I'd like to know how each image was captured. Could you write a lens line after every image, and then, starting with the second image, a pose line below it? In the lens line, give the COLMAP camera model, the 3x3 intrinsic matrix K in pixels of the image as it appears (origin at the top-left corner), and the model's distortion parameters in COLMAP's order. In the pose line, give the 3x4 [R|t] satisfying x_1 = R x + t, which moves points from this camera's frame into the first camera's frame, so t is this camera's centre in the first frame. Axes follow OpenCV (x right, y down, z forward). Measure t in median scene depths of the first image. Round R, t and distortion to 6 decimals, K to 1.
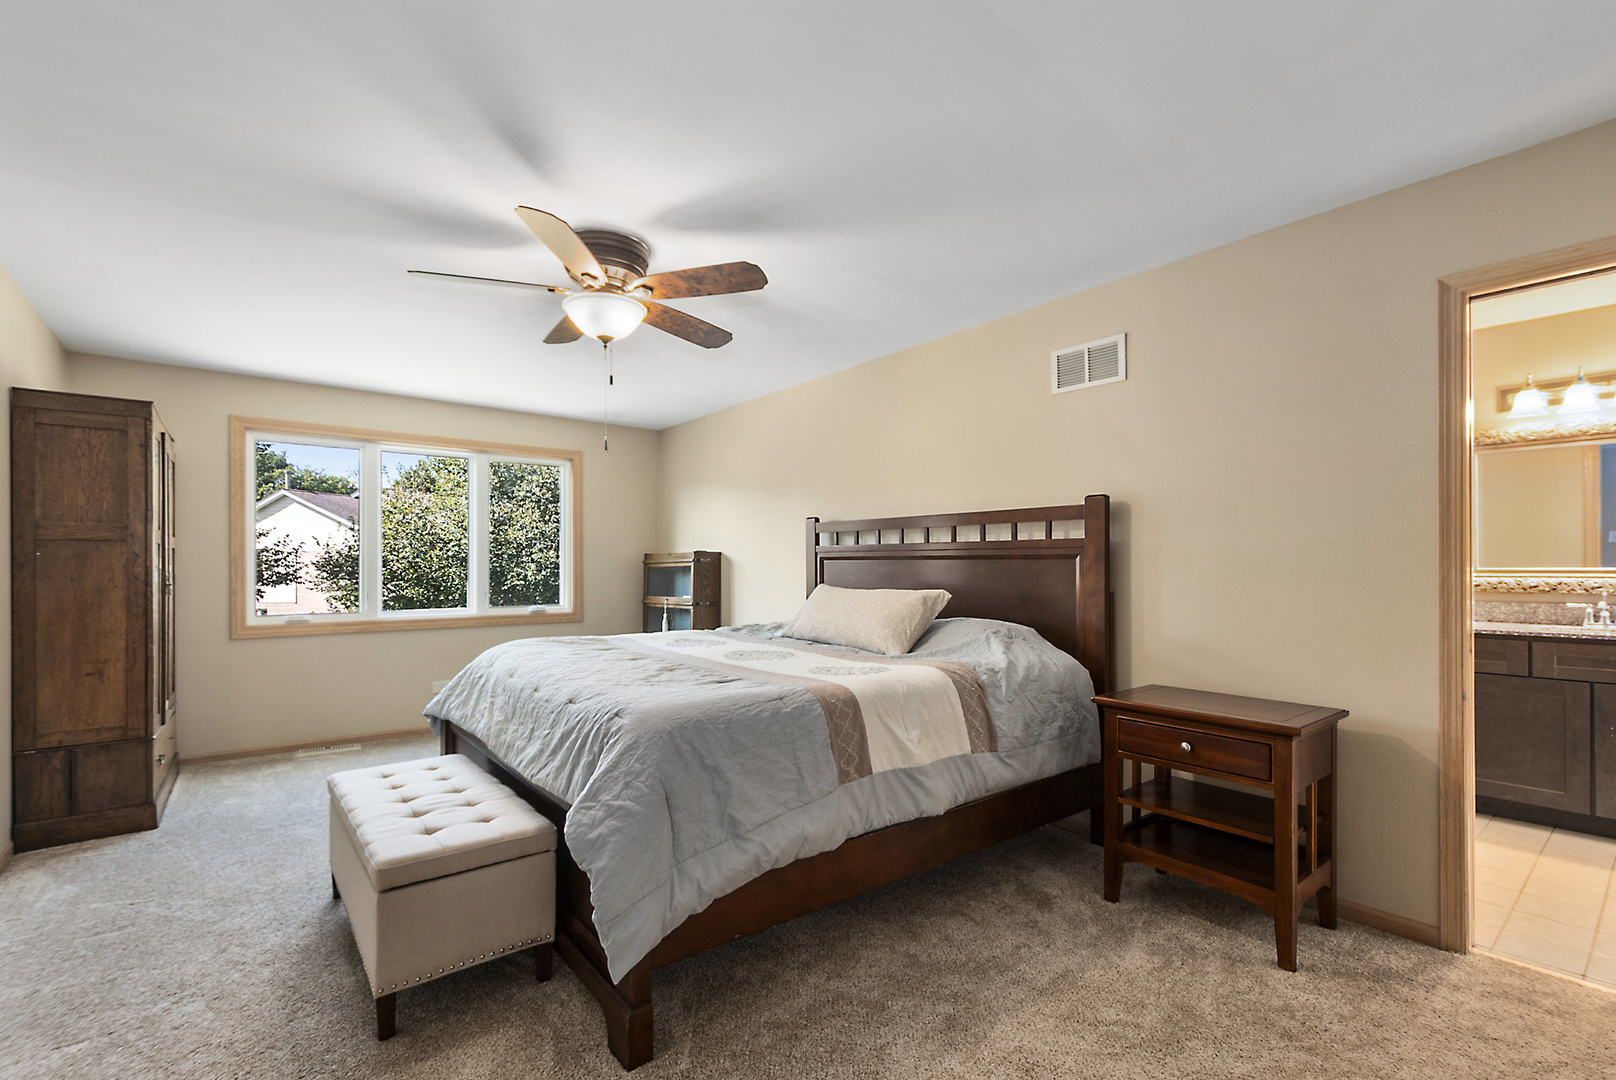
lens RADIAL K [[715.6, 0, 838.1], [0, 715.6, 567.2], [0, 0, 1]] dist [0.009952, -0.001879]
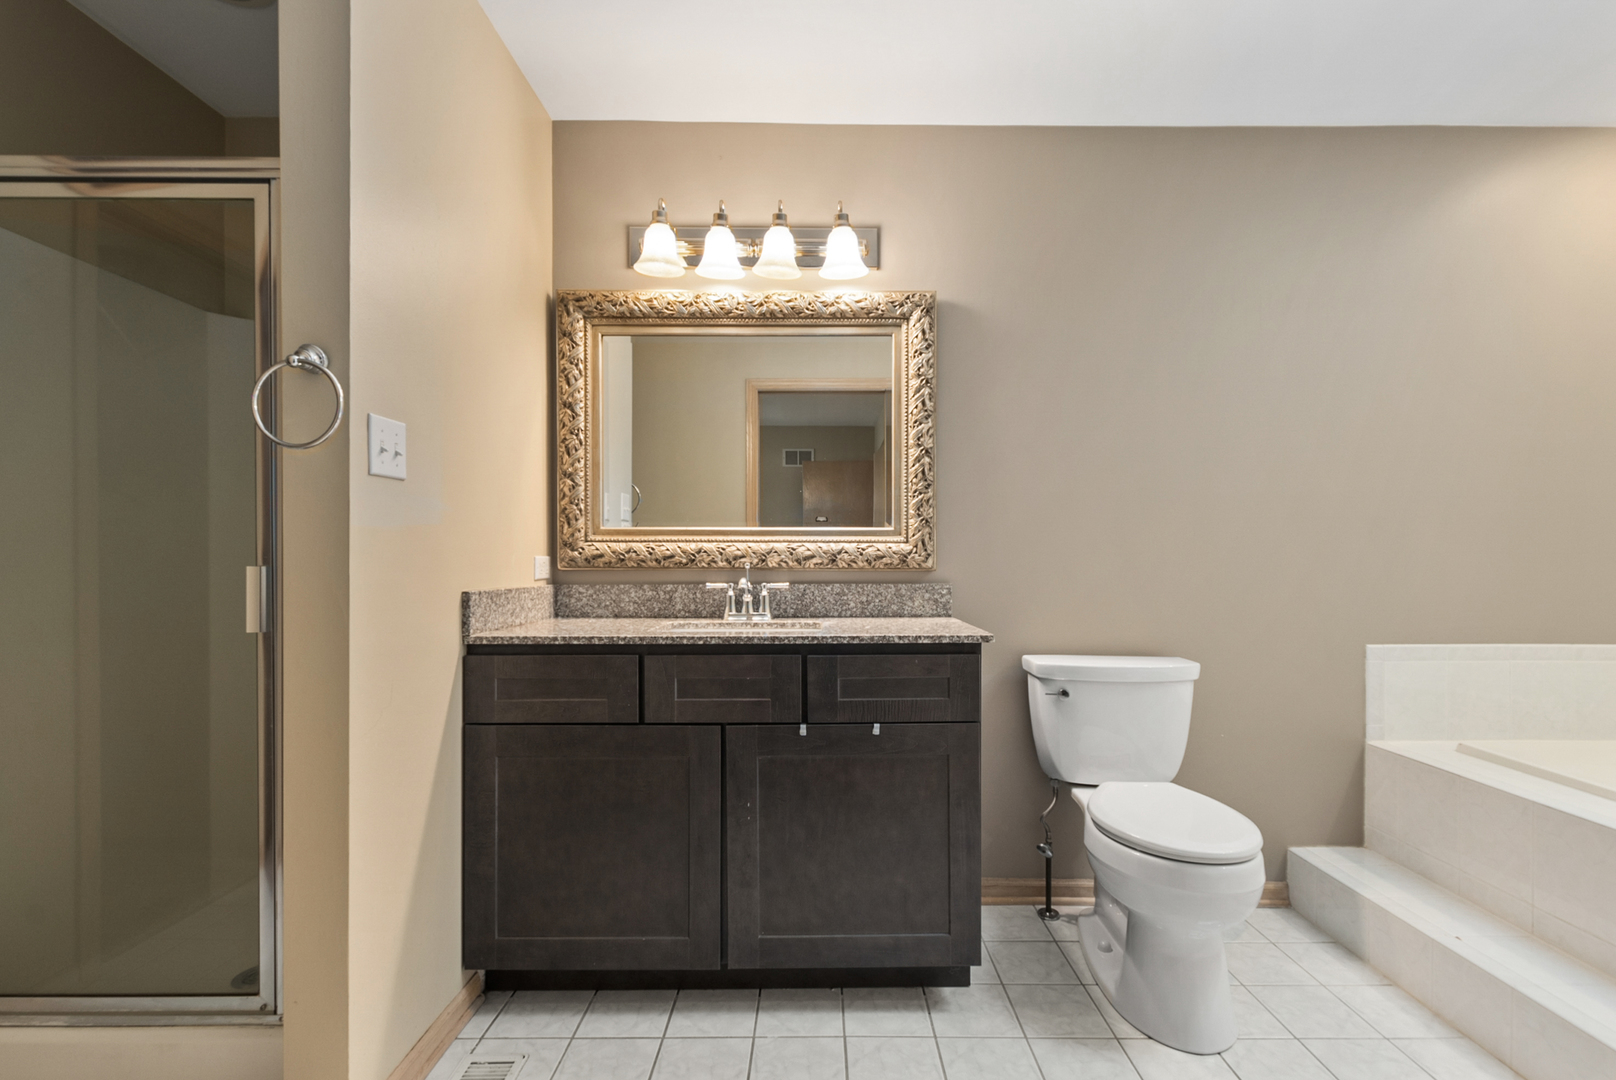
lens RADIAL K [[715.6, 0, 811.0], [0, 715.6, 565.4], [0, 0, 1]] dist [0.009952, -0.001879]
pose [[0.648564, 0.006262, 0.761134, 0.610750], [-0.001351, 0.999974, -0.007076, 0.039890], [-0.761159, 0.003561, 0.648556, 0.542213]]
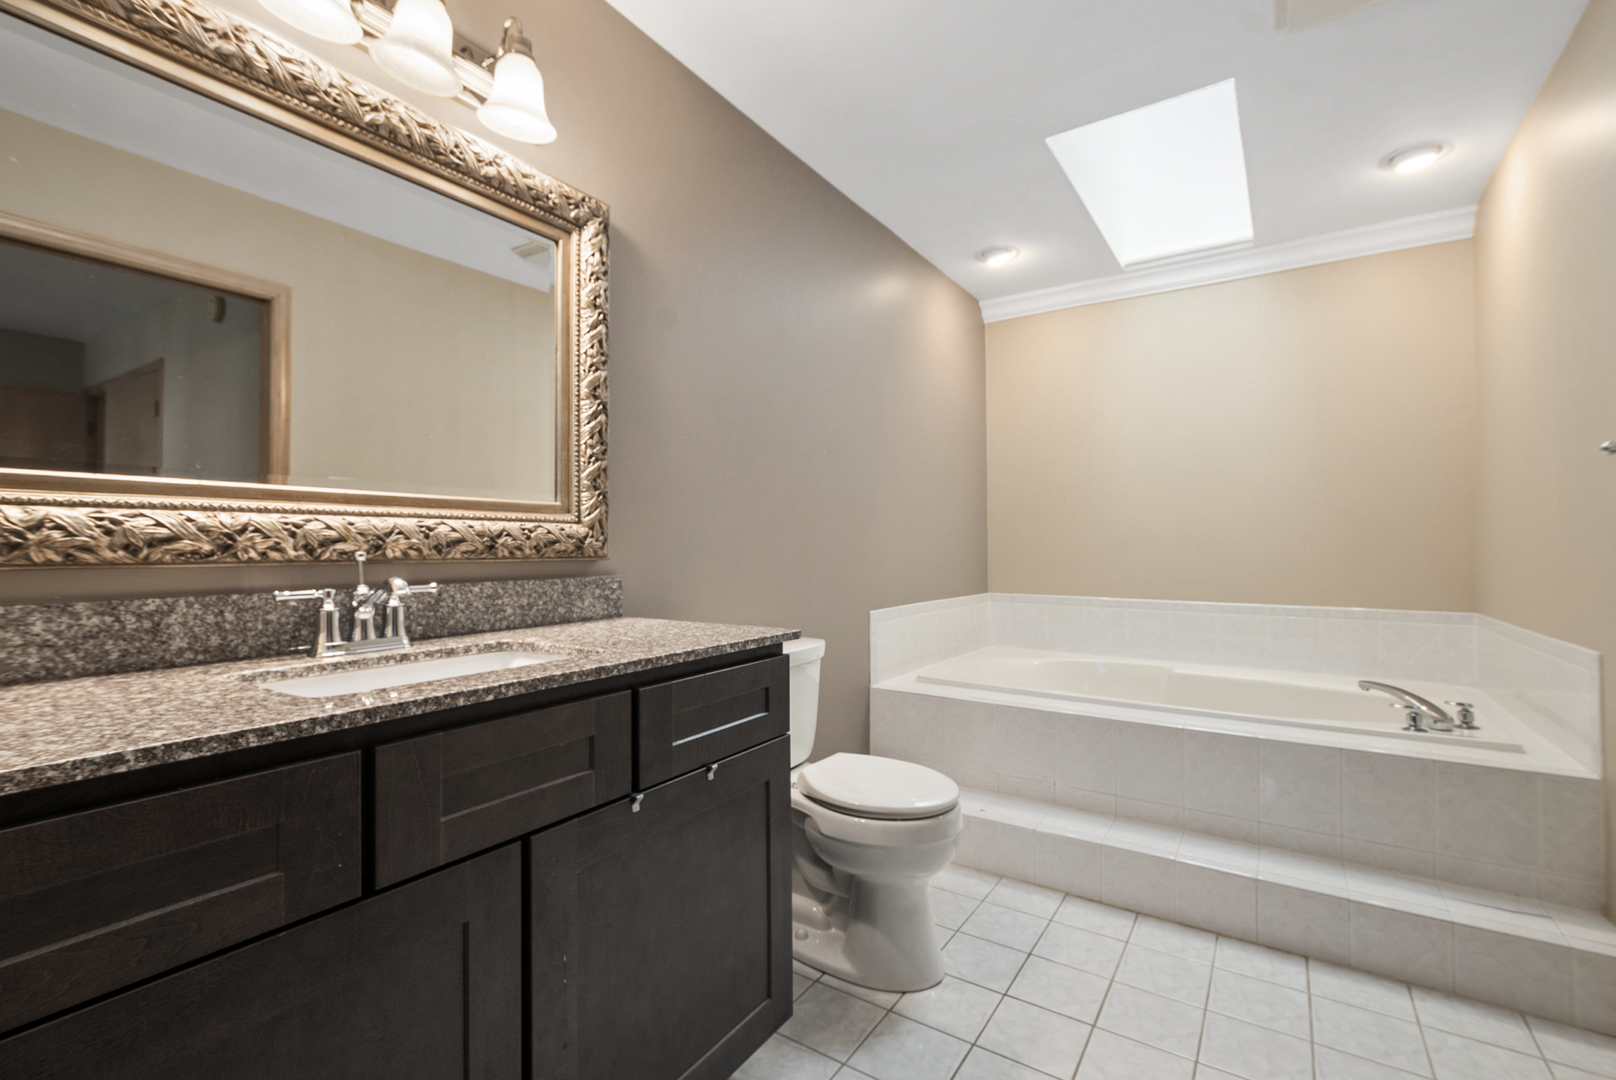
lens RADIAL K [[715.6, 0, 811.0], [0, 715.6, 544.3], [0, 0, 1]] dist [0.009952, -0.001879]
pose [[-0.283587, 0.016268, 0.958808, 0.646140], [0.014085, 0.999819, -0.012797, 0.037597], [-0.958843, 0.009876, -0.283765, 0.873010]]
